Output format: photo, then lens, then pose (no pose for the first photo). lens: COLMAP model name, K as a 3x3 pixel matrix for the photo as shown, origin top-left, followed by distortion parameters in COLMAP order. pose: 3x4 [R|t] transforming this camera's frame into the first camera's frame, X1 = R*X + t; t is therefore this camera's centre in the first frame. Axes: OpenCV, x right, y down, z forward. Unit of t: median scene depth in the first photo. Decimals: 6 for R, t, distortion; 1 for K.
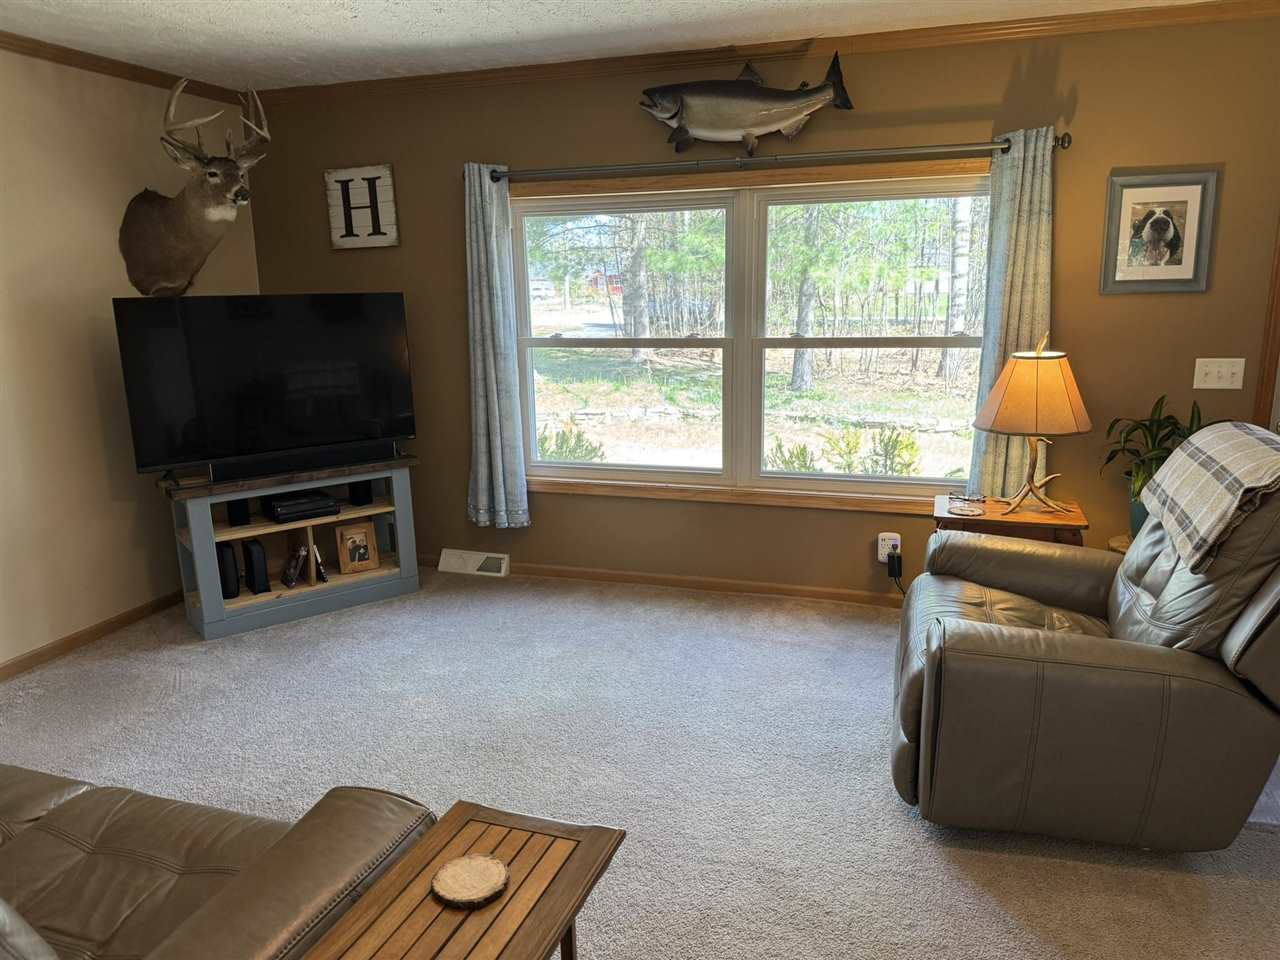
lens RADIAL K [[895.6, 0, 673.2], [0, 895.6, 482.2], [0, 0, 1]] dist [0.069725, -0.092733]
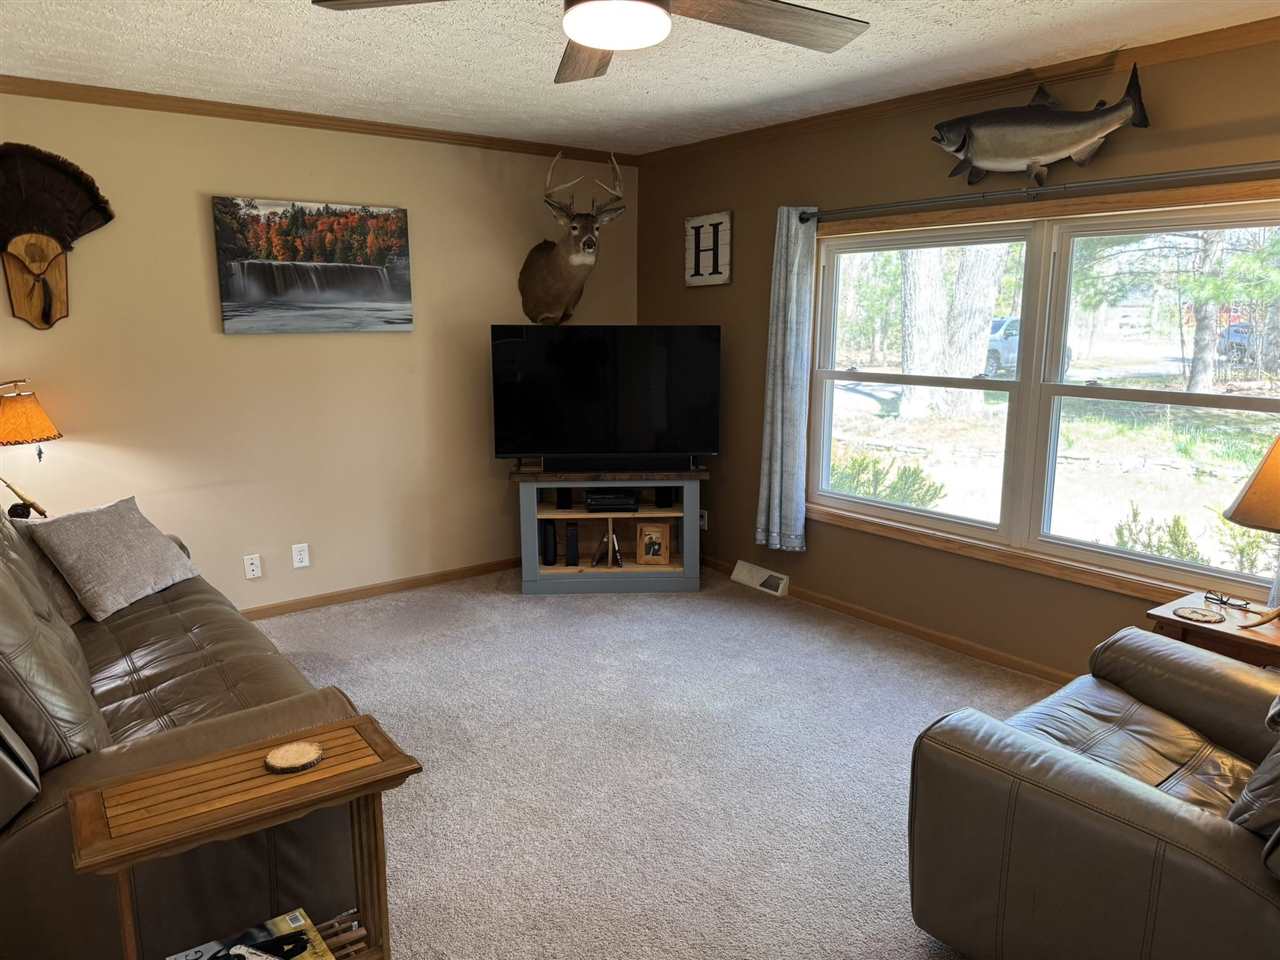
lens RADIAL K [[895.6, 0, 629.2], [0, 895.6, 480.6], [0, 0, 1]] dist [0.069725, -0.092733]
pose [[0.817235, 0.124927, -0.562601, 0.277605], [-0.141271, 0.989863, 0.014591, -0.021192], [0.558721, 0.067555, 0.826600, 0.034088]]
